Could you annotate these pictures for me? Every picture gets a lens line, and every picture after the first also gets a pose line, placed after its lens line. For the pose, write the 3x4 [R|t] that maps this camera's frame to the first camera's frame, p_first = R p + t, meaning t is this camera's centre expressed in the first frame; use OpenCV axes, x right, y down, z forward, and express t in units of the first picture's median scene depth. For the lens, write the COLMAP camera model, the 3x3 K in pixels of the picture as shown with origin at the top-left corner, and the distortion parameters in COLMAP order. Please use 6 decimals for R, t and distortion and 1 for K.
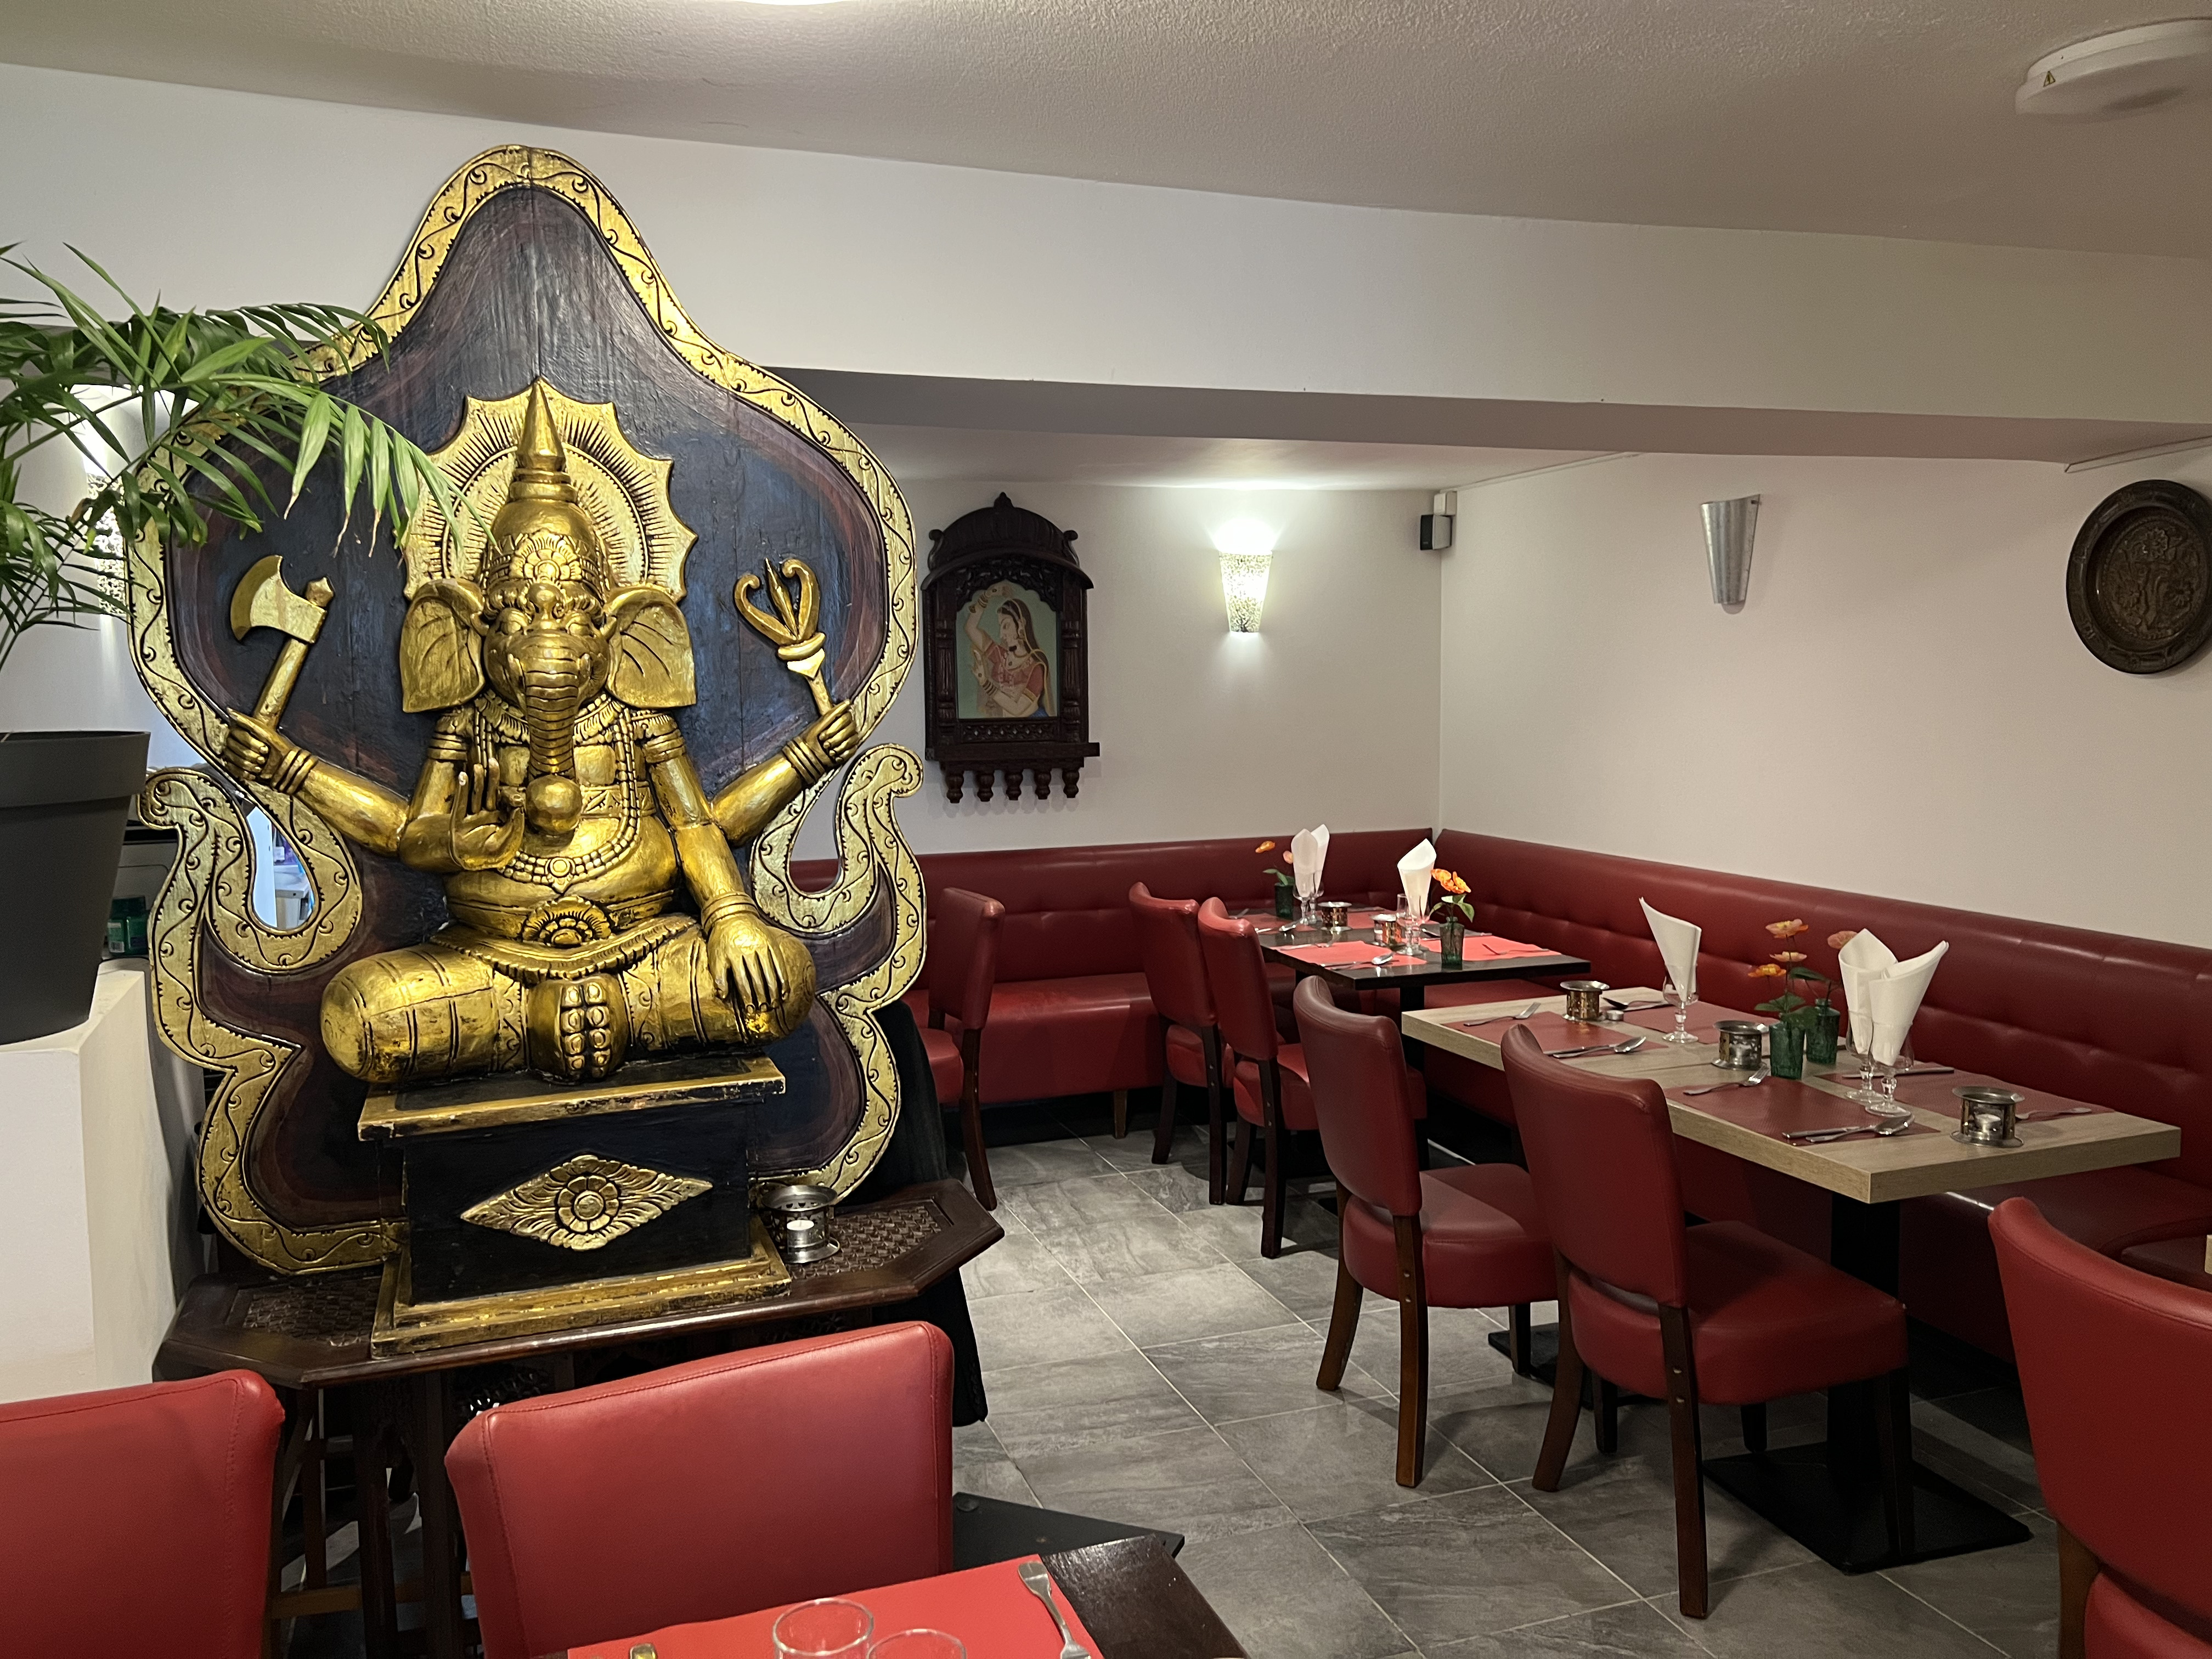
lens RADIAL K [[1586.0, 0, 1093.8], [0, 1586.0, 822.5], [0, 0, 1]] dist [0.021246, -0.012086]
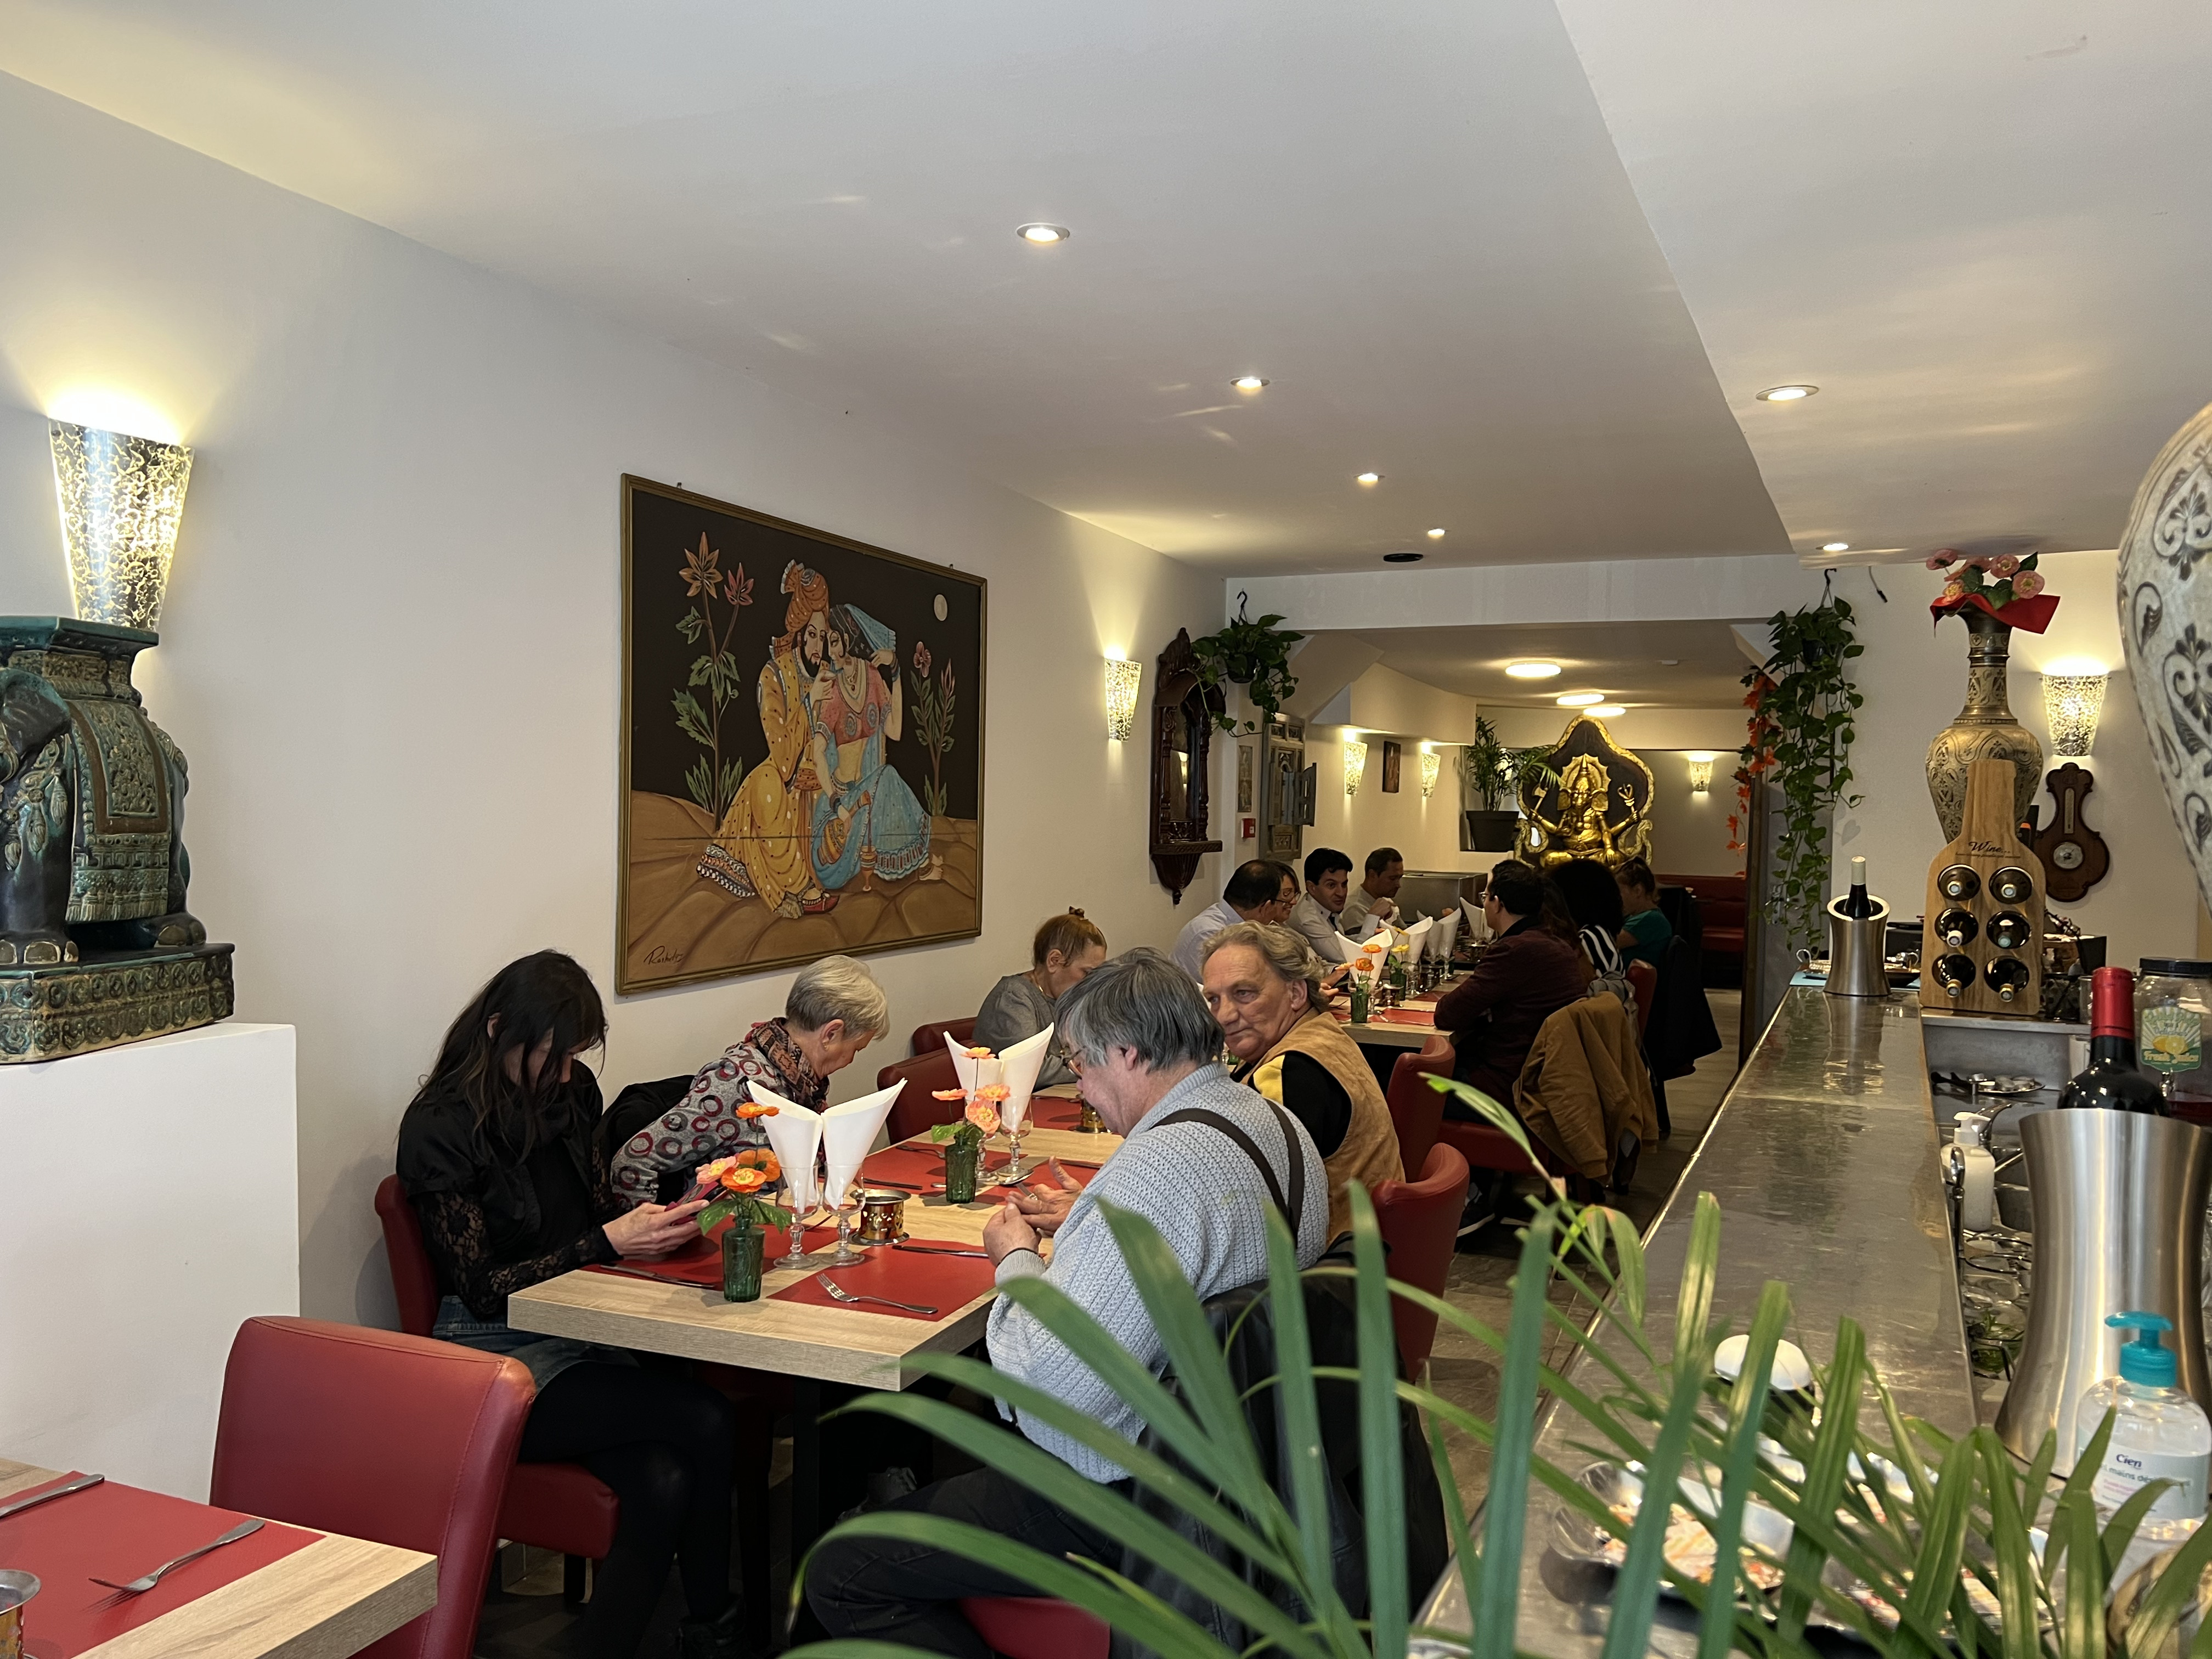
lens RADIAL K [[1586.0, 0, 1103.3], [0, 1586.0, 816.9], [0, 0, 1]] dist [0.021246, -0.012086]
pose [[0.740930, 0.032707, -0.670786, 2.205641], [-0.094776, 0.993910, -0.056225, 0.432523], [0.664861, 0.105233, 0.739517, -4.346760]]
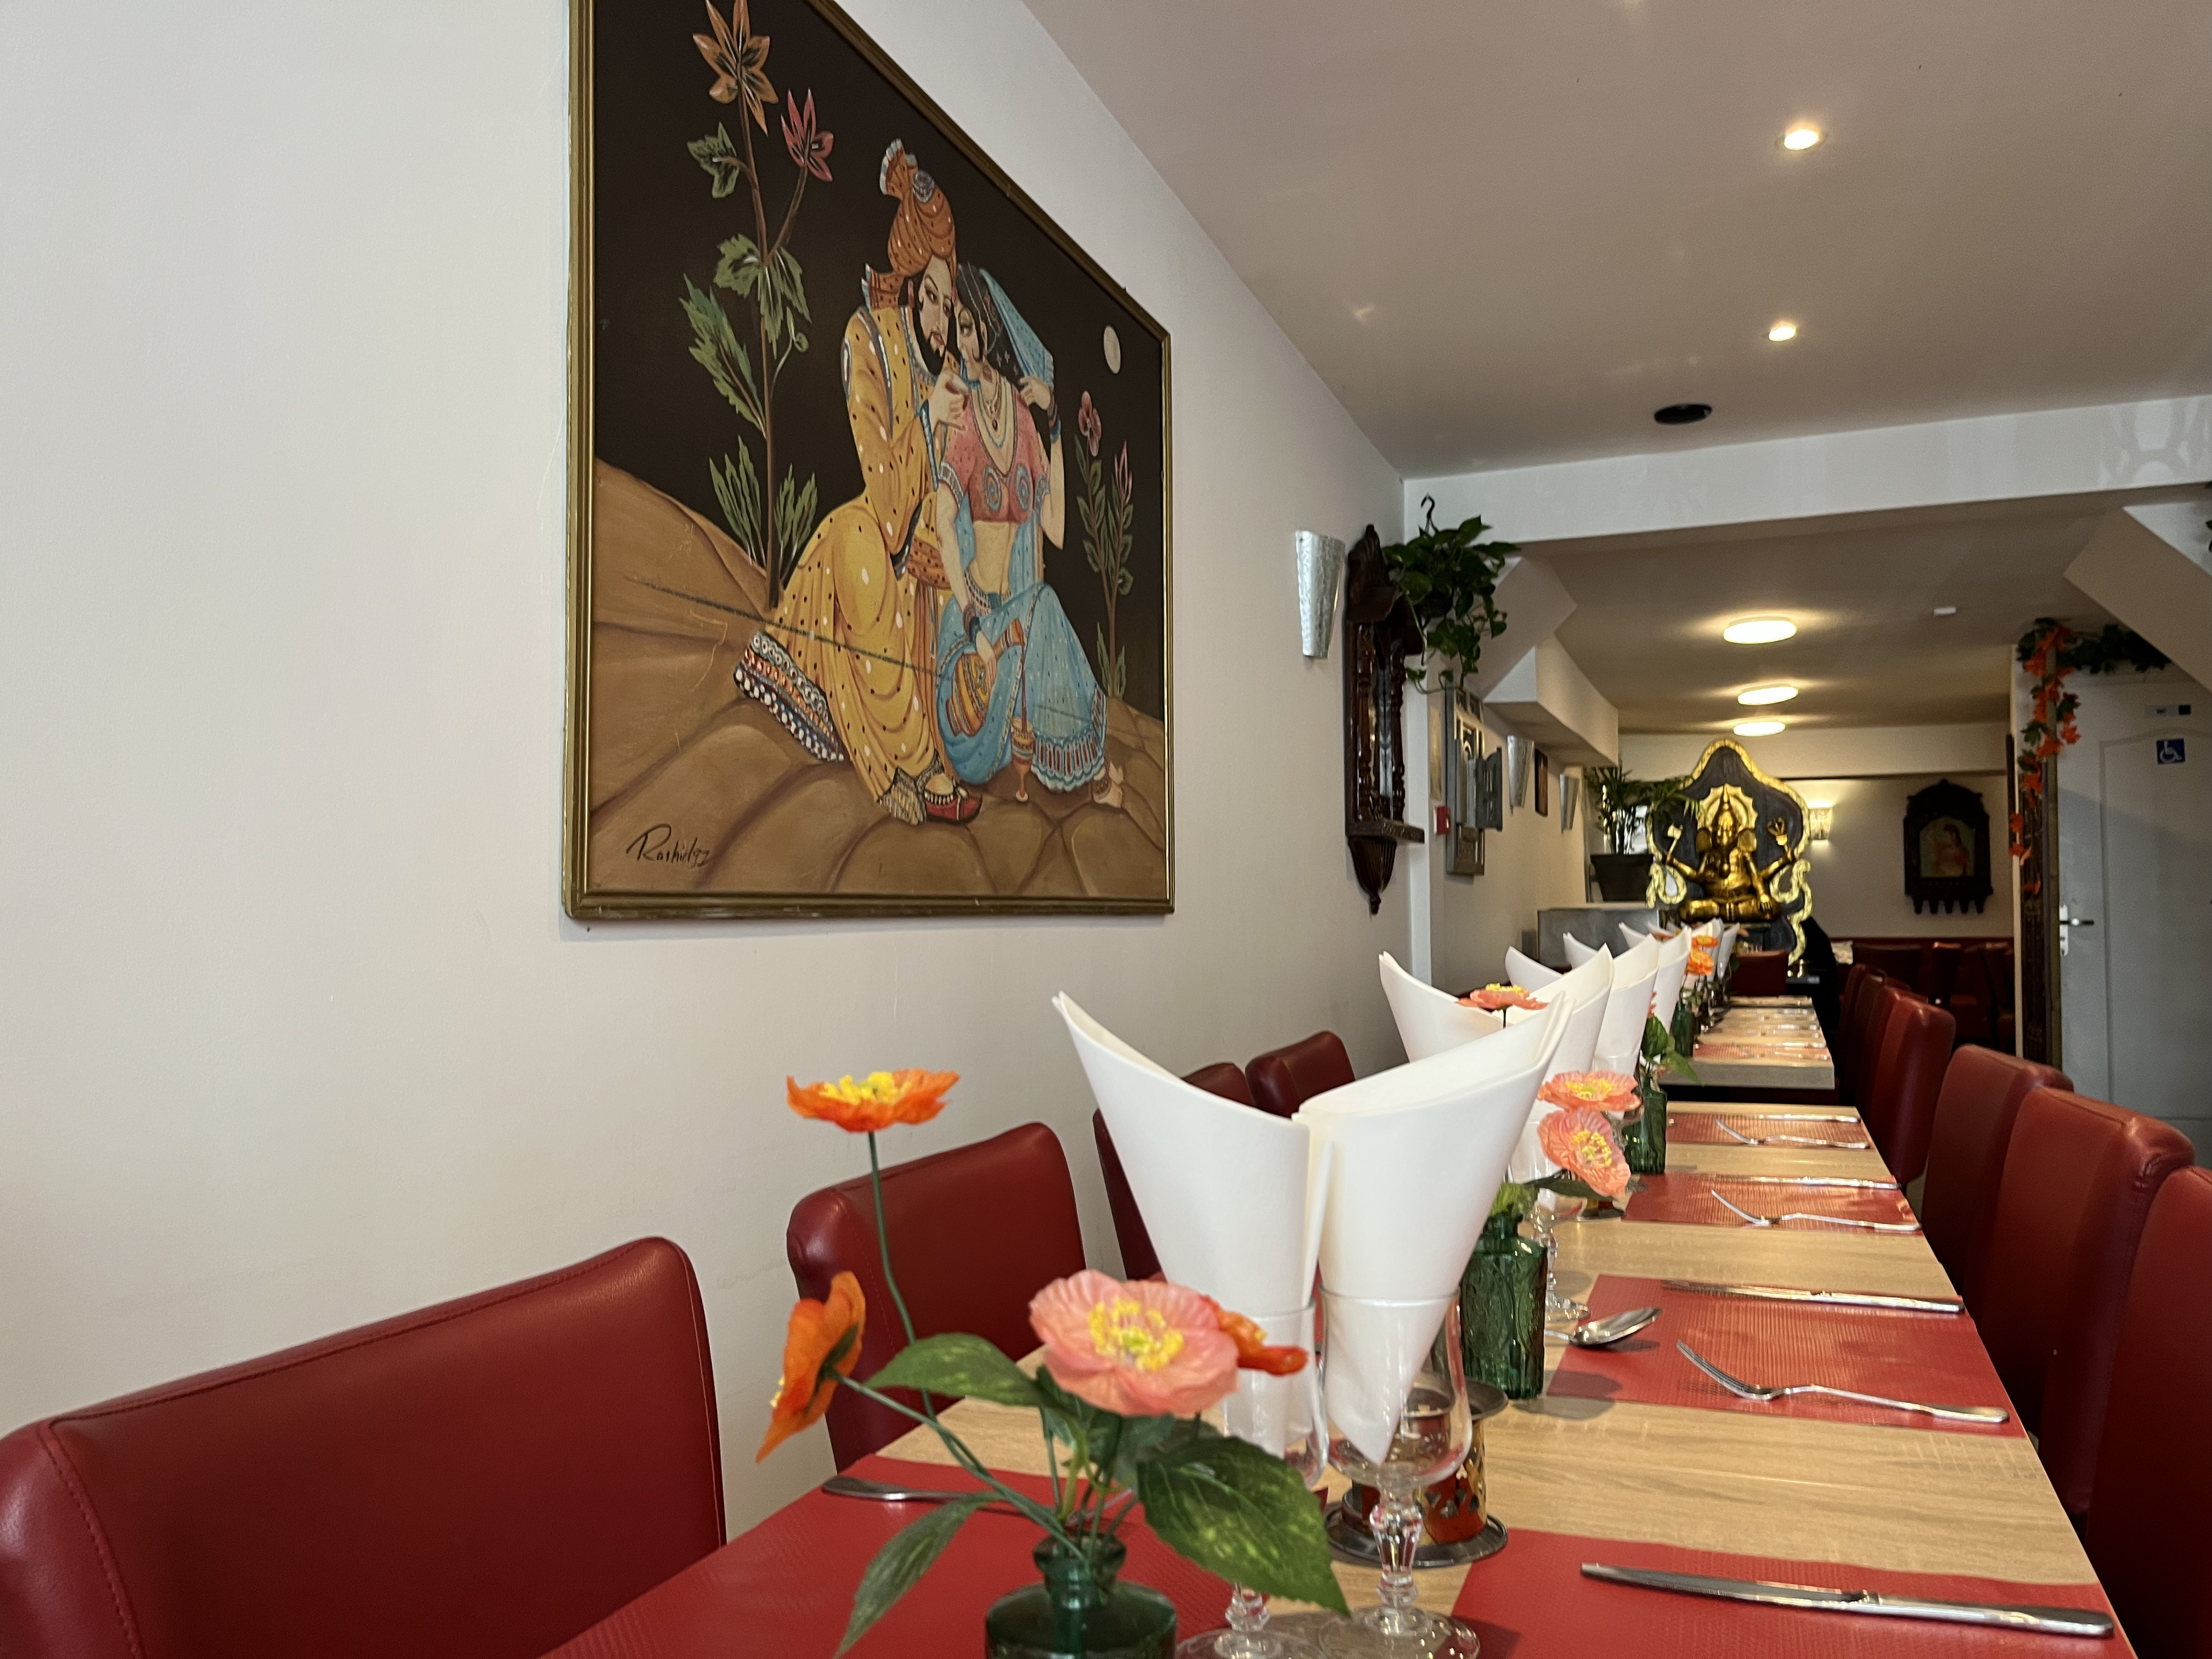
lens RADIAL K [[1658.0, 0, 1106.1], [0, 1658.0, 849.8], [0, 0, 1]] dist [-0.032654, 0.002983]
pose [[0.747894, -0.018517, -0.663560, 1.570734], [-0.067369, 0.992333, -0.103623, 0.567164], [0.660391, 0.122202, 0.740912, -3.942085]]
